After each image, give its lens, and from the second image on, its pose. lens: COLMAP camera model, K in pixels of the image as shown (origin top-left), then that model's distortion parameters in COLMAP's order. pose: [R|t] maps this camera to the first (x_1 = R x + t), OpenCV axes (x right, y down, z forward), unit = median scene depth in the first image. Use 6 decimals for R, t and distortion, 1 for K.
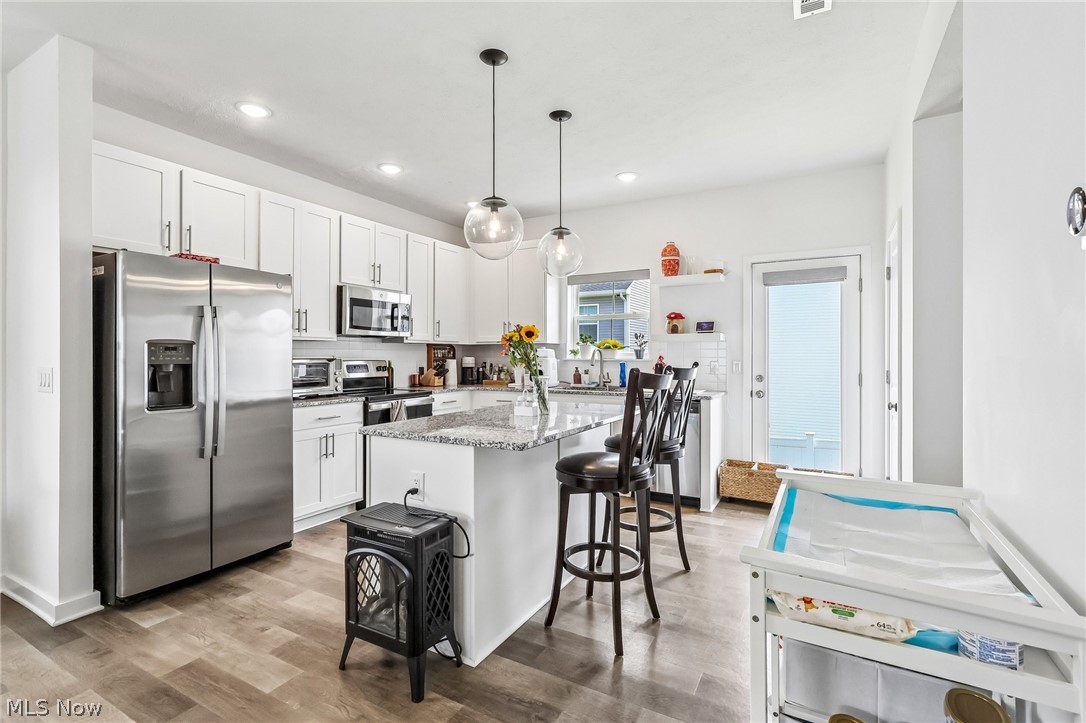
lens RADIAL K [[503.9, 0, 538.8], [0, 503.9, 357.0], [0, 0, 1]] dist [-0.002298, 0.001370]
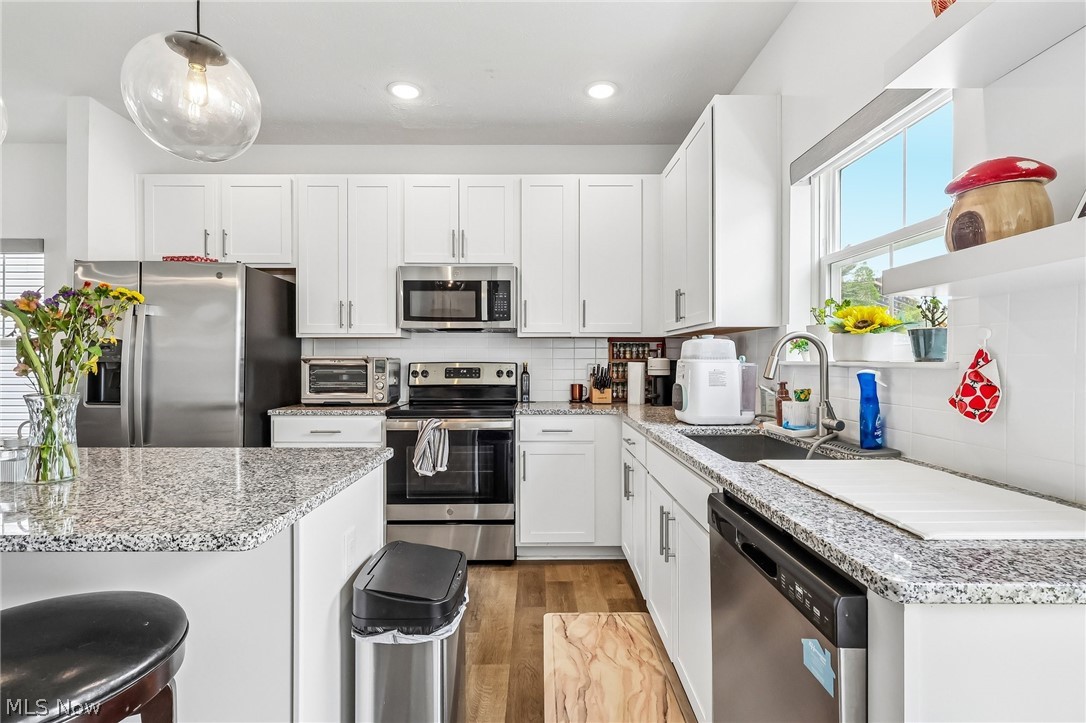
lens RADIAL K [[503.9, 0, 546.8], [0, 503.9, 358.4], [0, 0, 1]] dist [-0.002298, 0.001370]
pose [[0.517159, -0.002534, -0.855885, 0.346194], [-0.002158, 0.999989, -0.004265, 0.003942], [0.855886, 0.004052, 0.517148, 0.675174]]
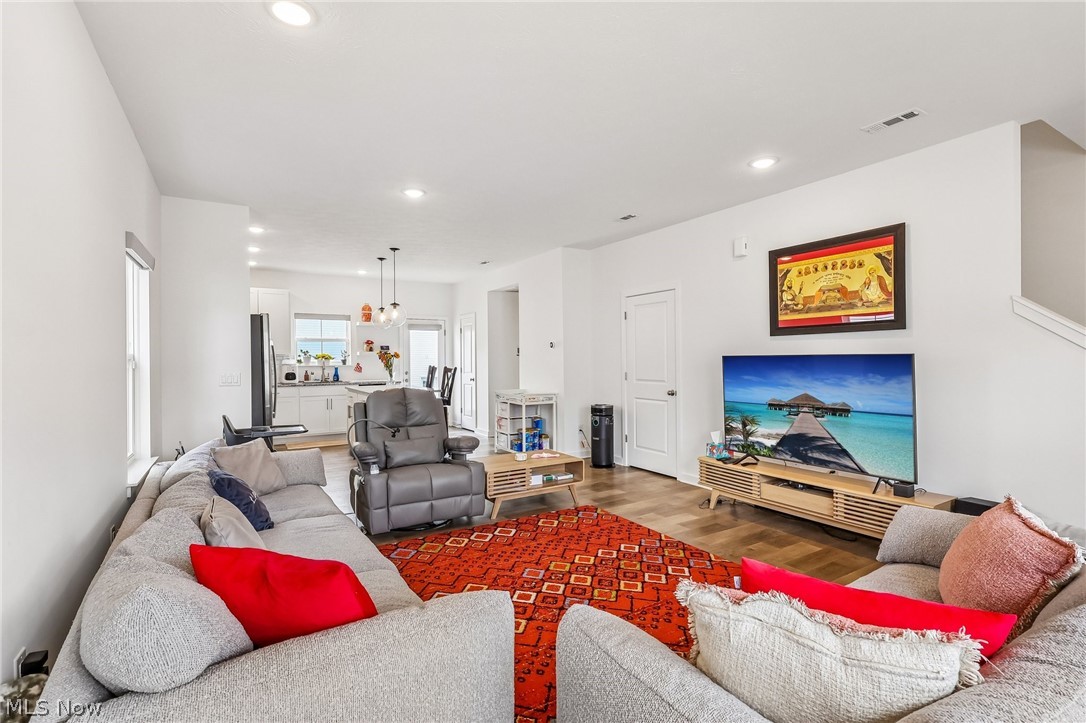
lens RADIAL K [[503.9, 0, 539.7], [0, 503.9, 361.0], [0, 0, 1]] dist [-0.002298, 0.001370]
pose [[0.485811, -0.007153, 0.874035, -1.045205], [0.008407, 0.999958, 0.003511, -0.010450], [-0.874023, 0.005642, 0.485851, -0.475030]]
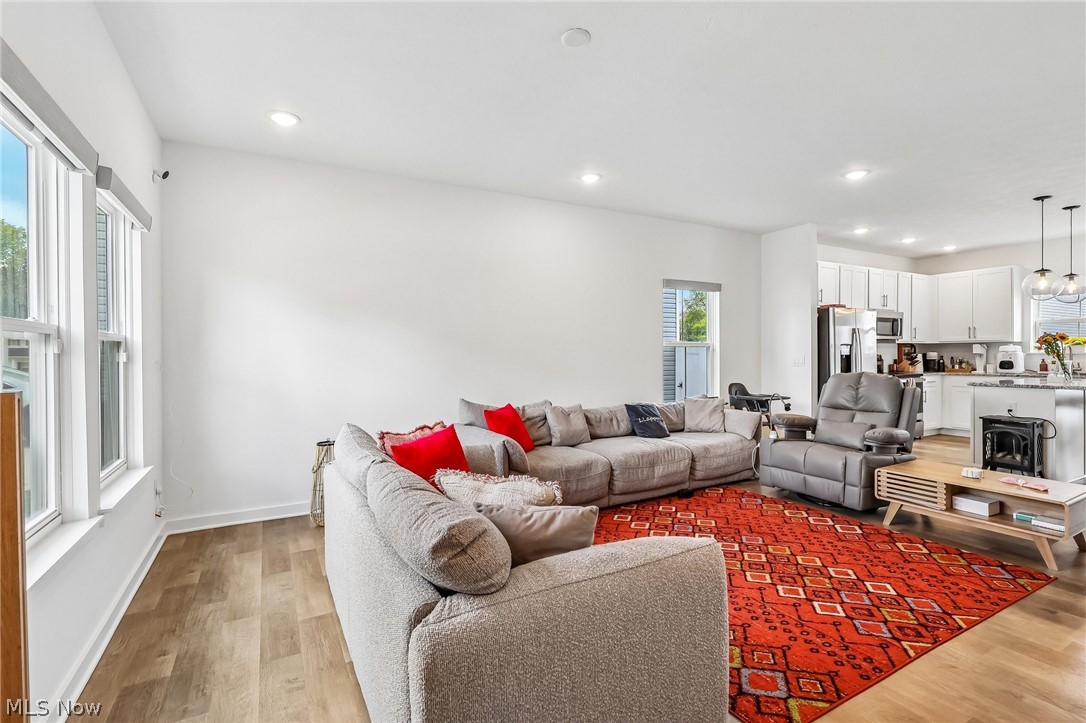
lens RADIAL K [[503.9, 0, 540.0], [0, 503.9, 358.5], [0, 0, 1]] dist [-0.002298, 0.001370]
pose [[0.849099, -0.001028, -0.528233, -0.376175], [0.003881, 0.999983, 0.004292, 0.008859], [0.528220, -0.005694, 0.849088, -0.892852]]
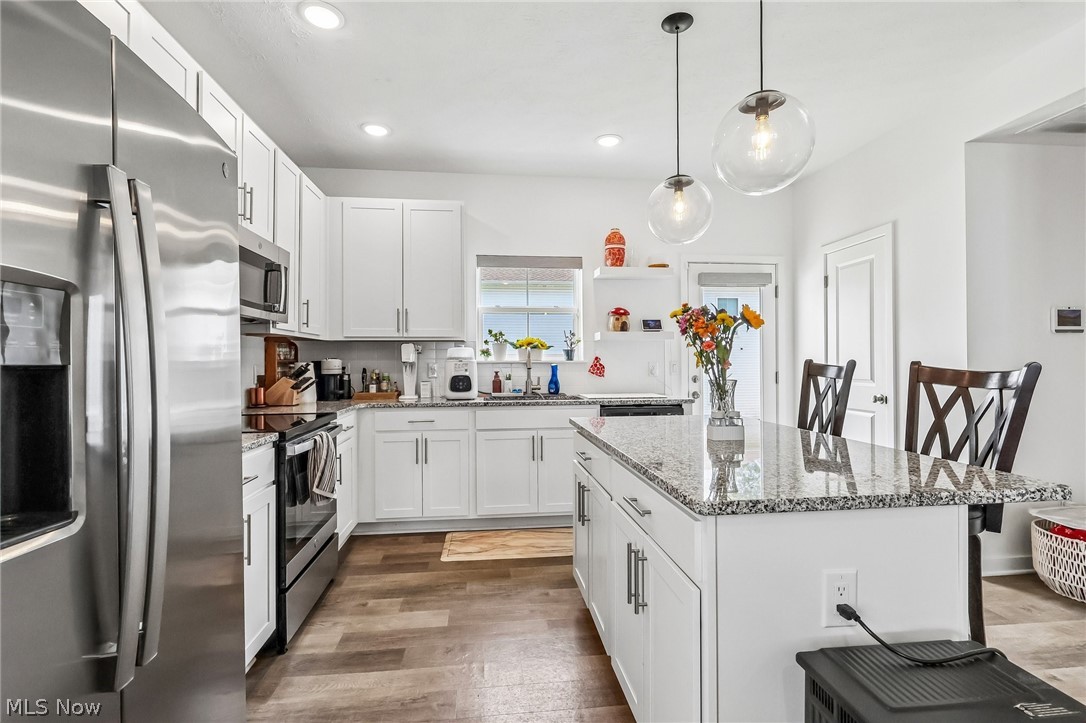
lens RADIAL K [[503.9, 0, 541.8], [0, 503.9, 359.1], [0, 0, 1]] dist [-0.002298, 0.001370]
pose [[0.806460, -0.000637, 0.591288, -0.354626], [0.006494, 0.999949, -0.007781, 0.008113], [-0.591253, 0.010115, 0.806423, 0.349023]]
